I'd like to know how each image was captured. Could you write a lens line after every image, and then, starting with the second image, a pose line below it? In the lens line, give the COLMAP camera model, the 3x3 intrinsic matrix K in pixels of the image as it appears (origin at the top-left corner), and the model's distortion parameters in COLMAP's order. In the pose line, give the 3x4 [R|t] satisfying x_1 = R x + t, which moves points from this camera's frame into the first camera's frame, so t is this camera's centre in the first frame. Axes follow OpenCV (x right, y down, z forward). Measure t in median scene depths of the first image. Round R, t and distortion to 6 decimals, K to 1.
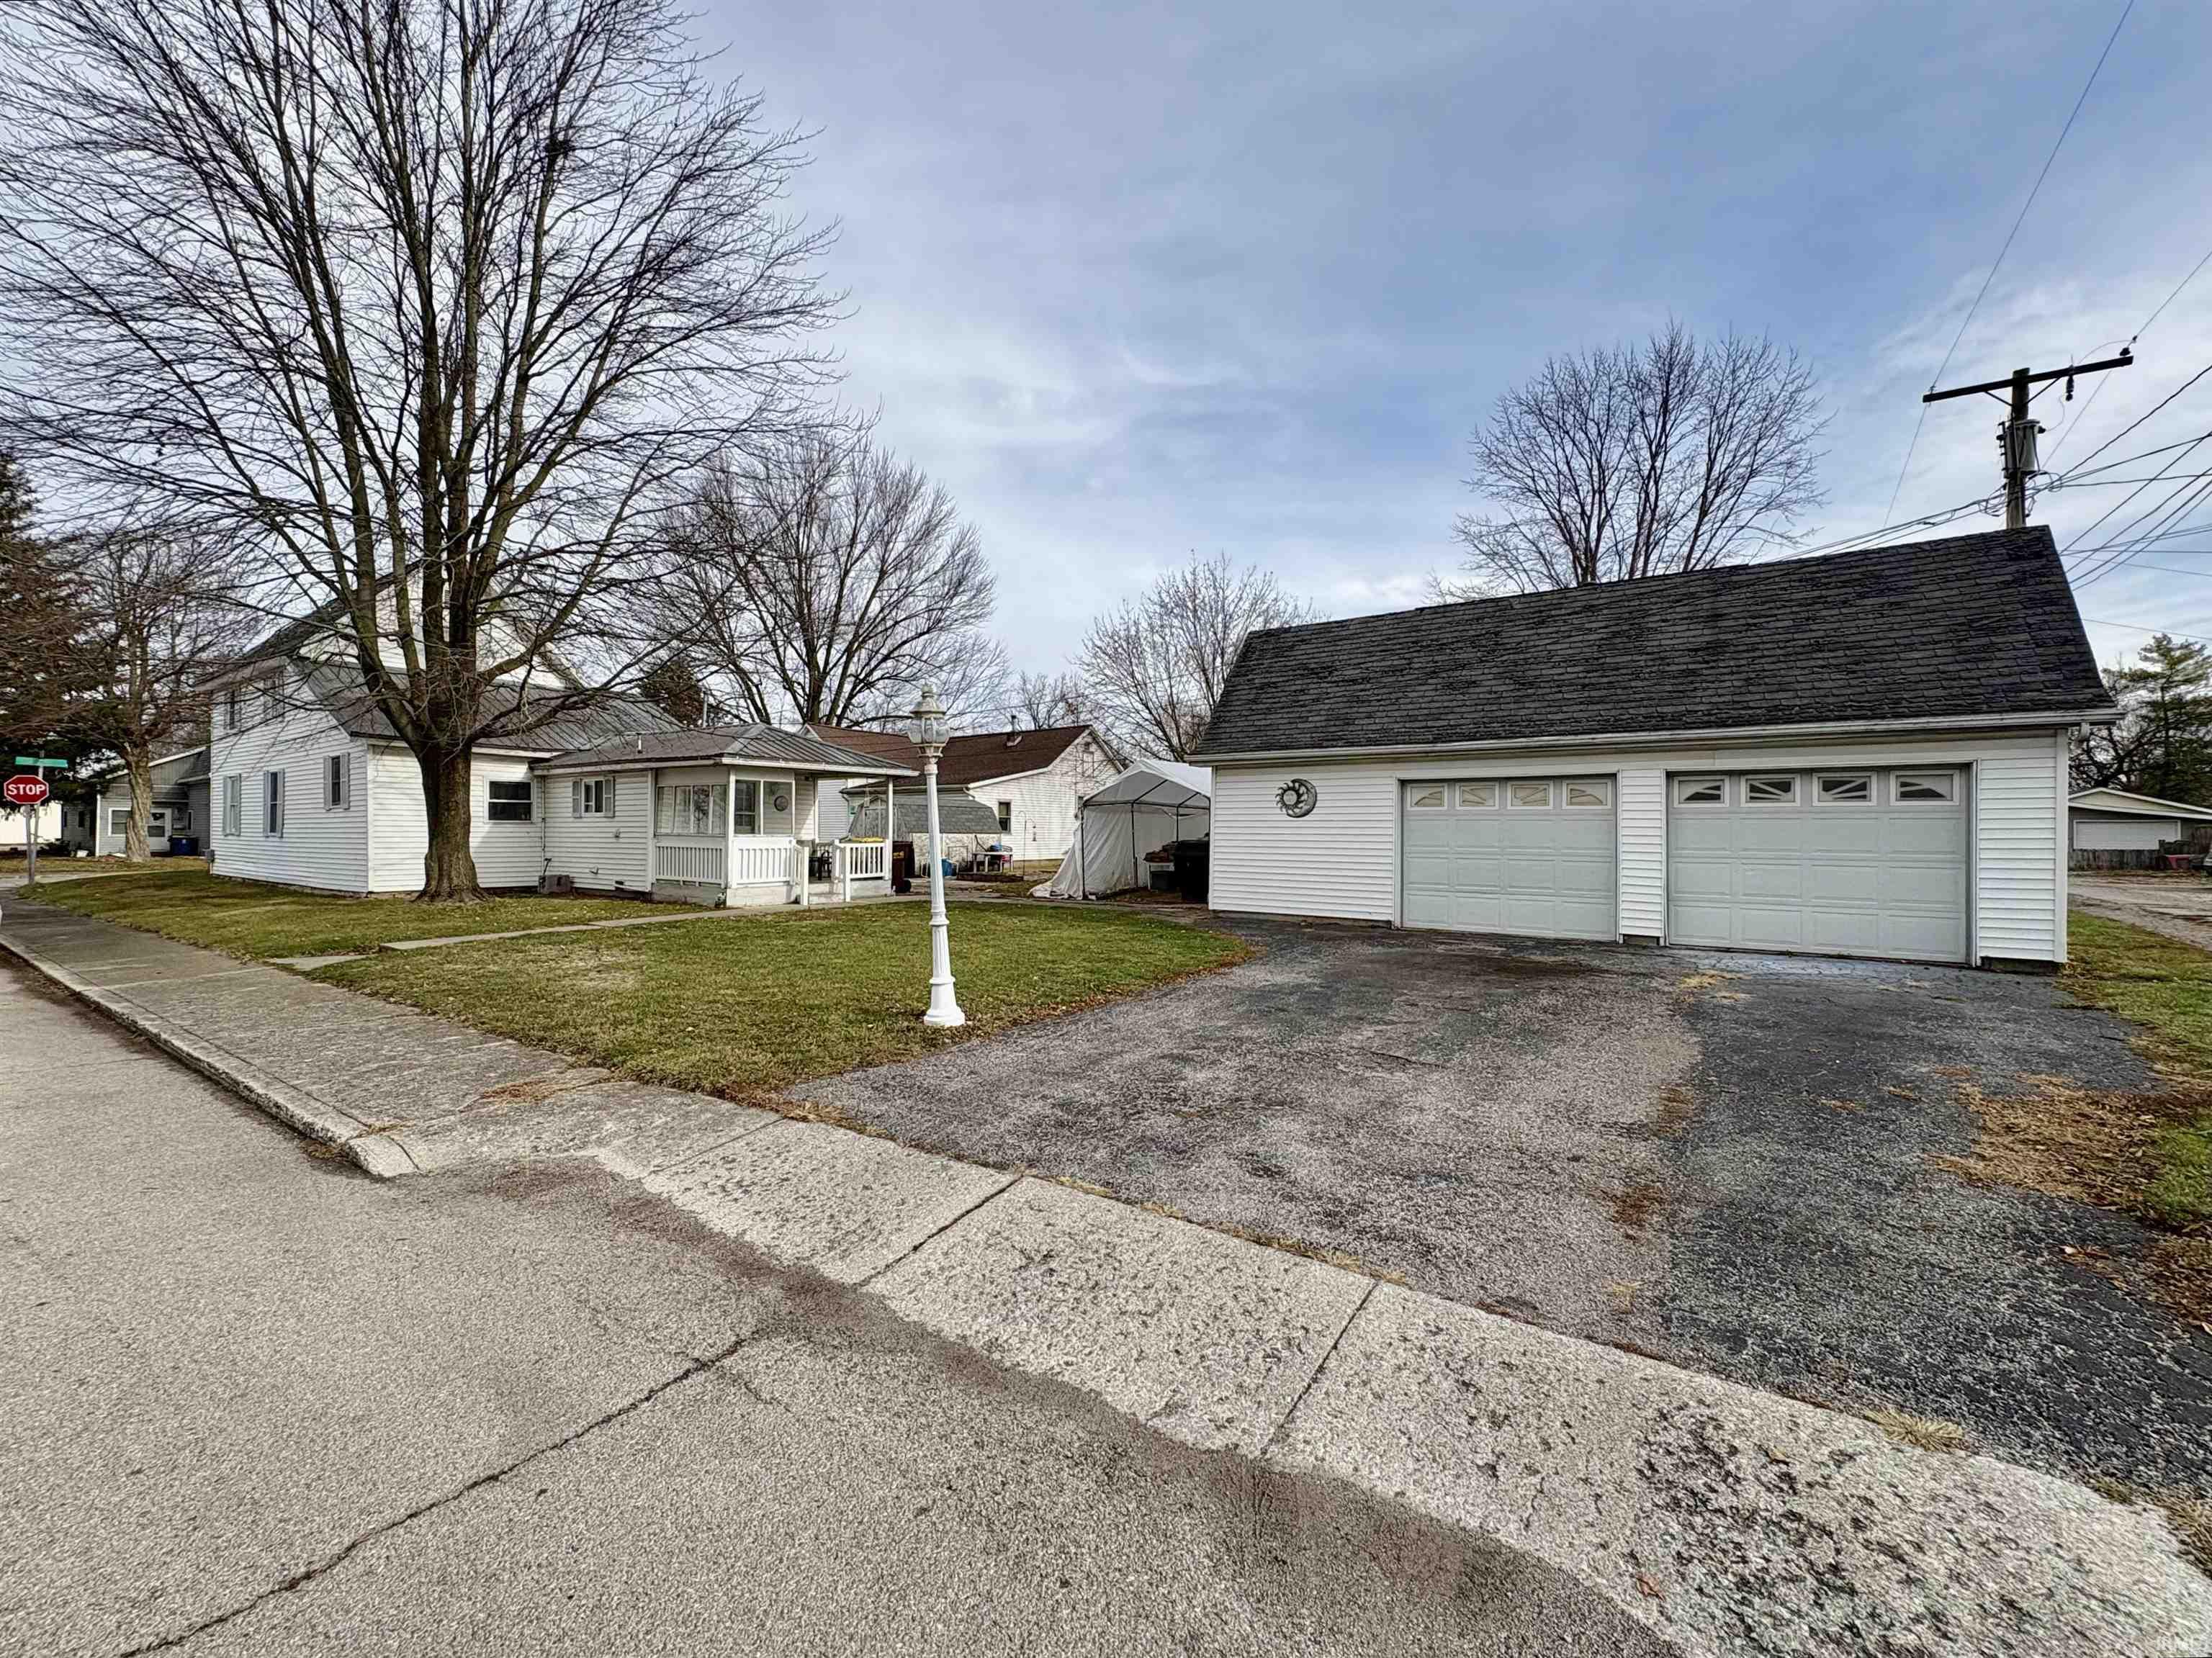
lens RADIAL K [[880.5, 0, 1104.0], [0, 880.5, 832.0], [0, 0, 1]] dist [-0.001377, 0.001009]
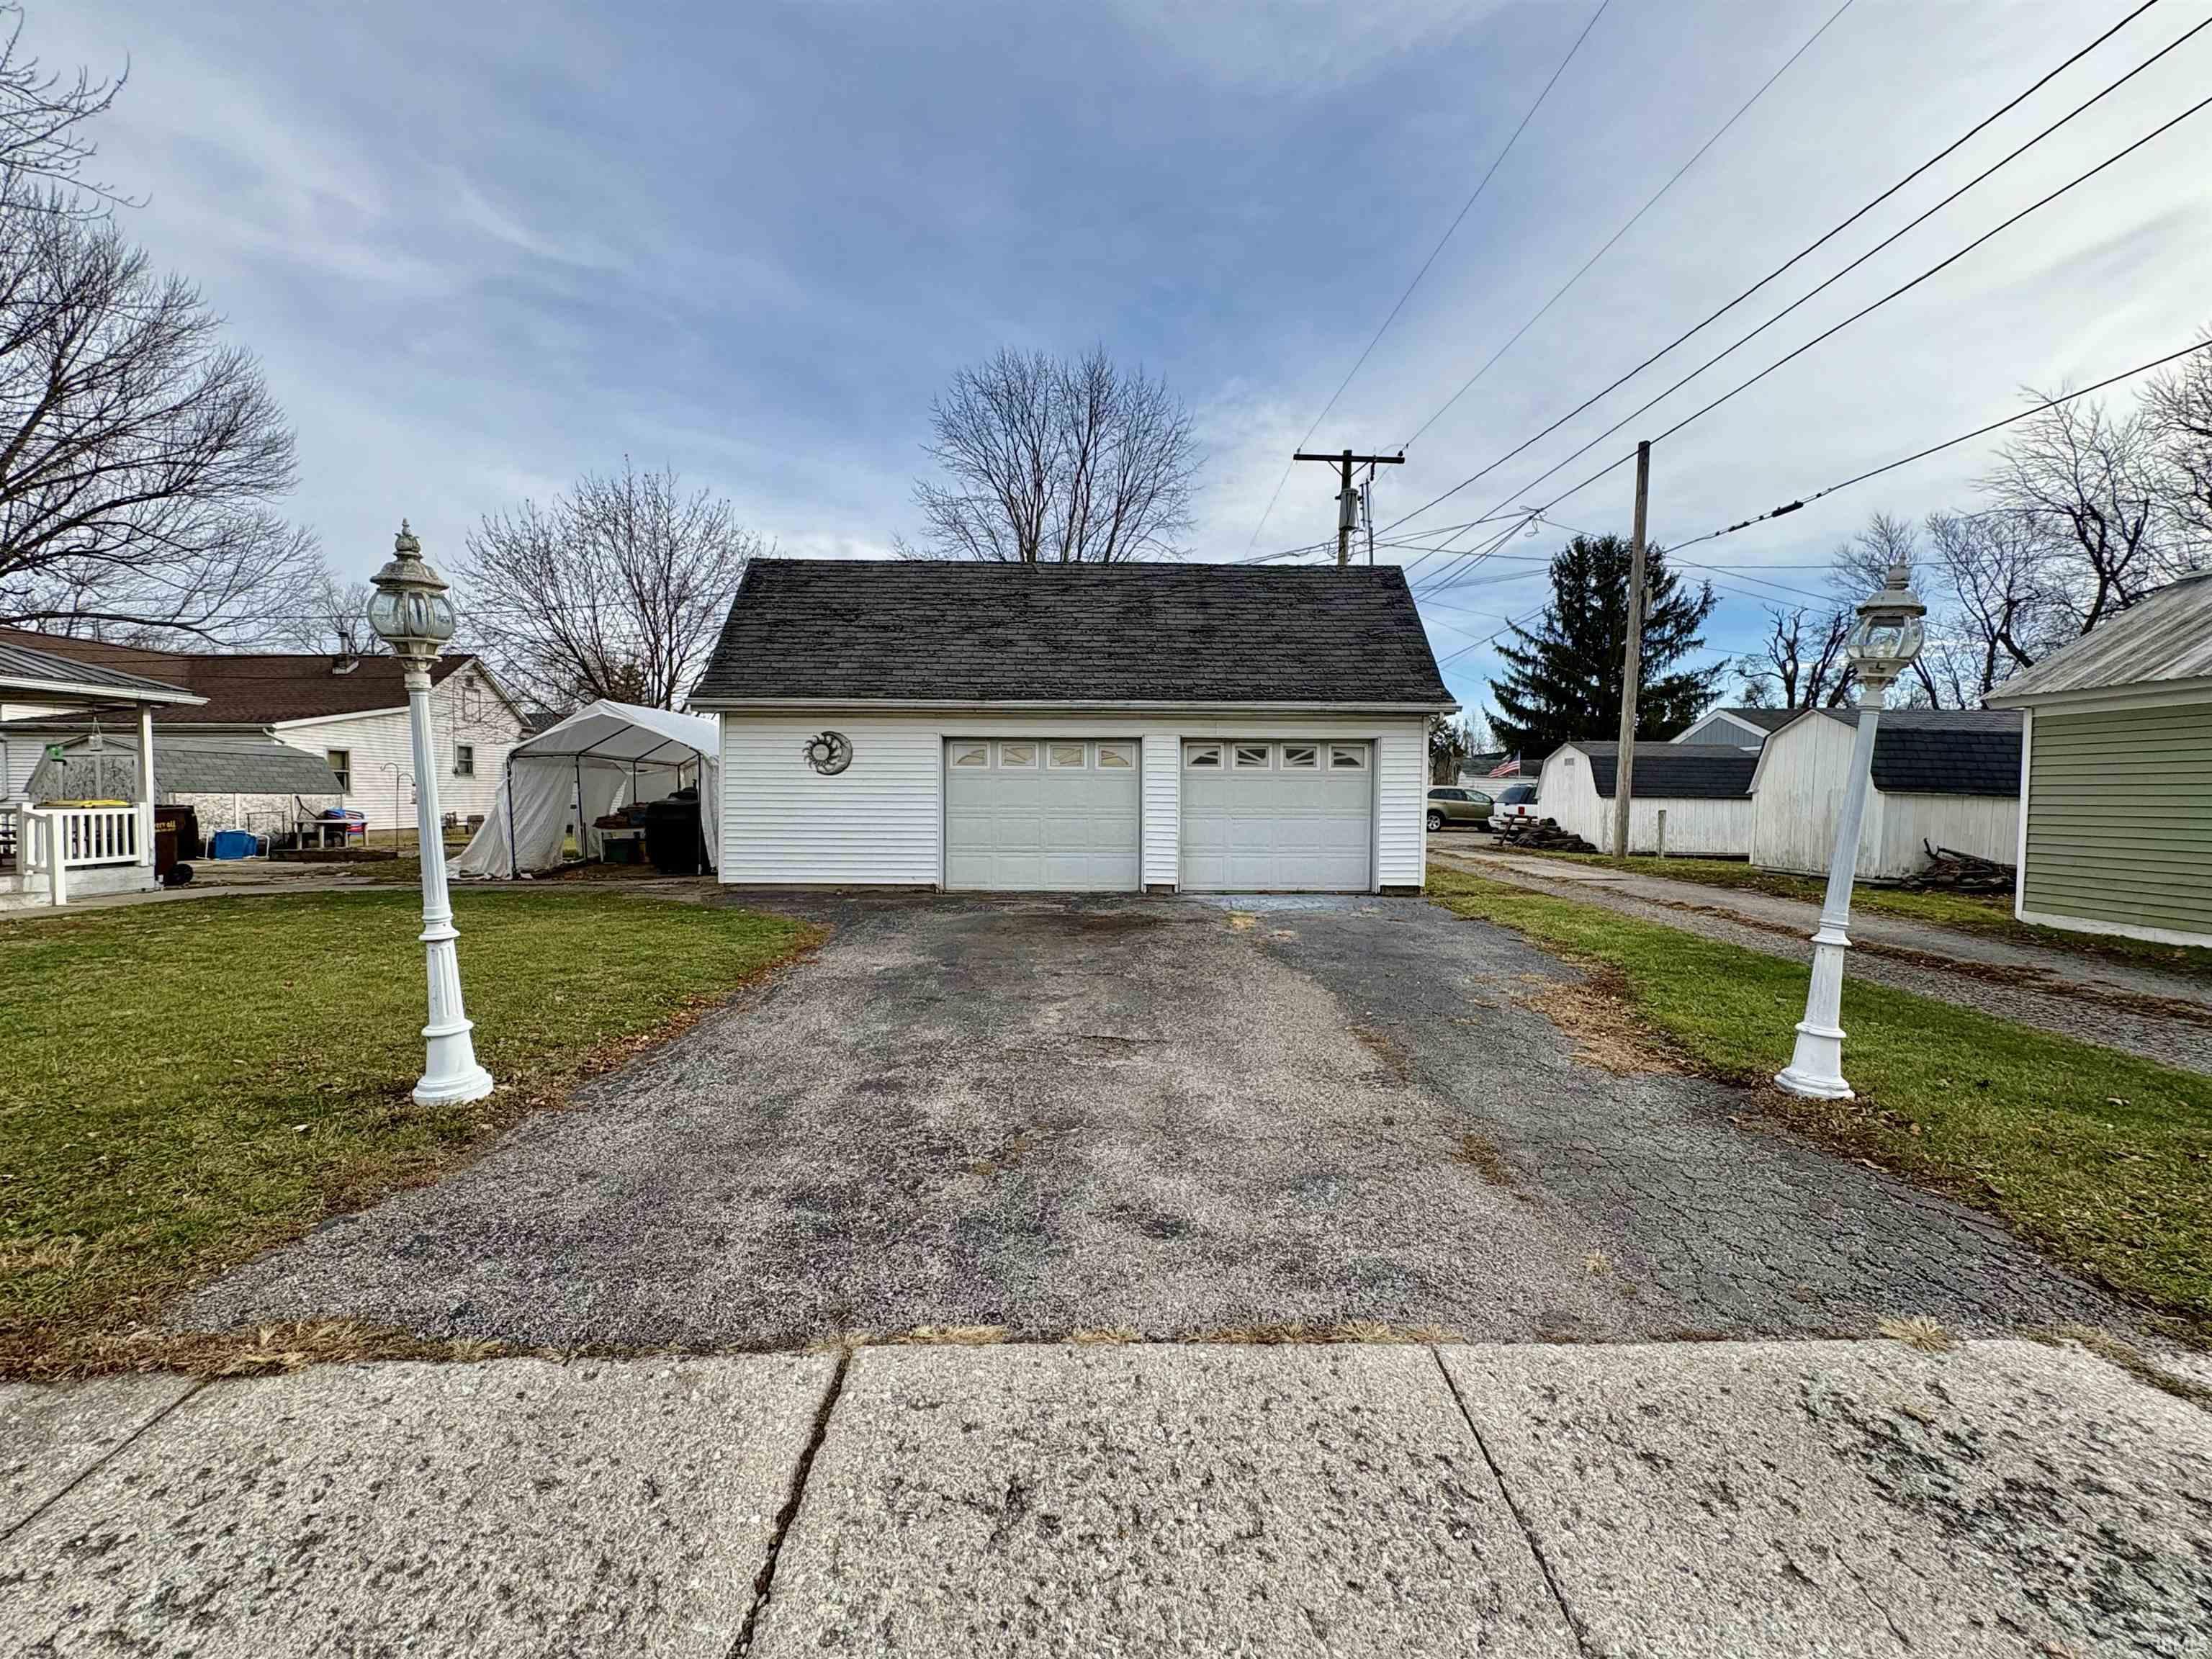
lens RADIAL K [[880.6, 0, 1092.9], [0, 880.6, 830.9], [0, 0, 1]] dist [-0.001377, 0.001009]
pose [[0.812031, -0.024426, 0.583103, -0.110160], [-0.000638, 0.999086, 0.042740, 0.002480], [-0.583614, -0.035078, 0.811273, 0.153595]]
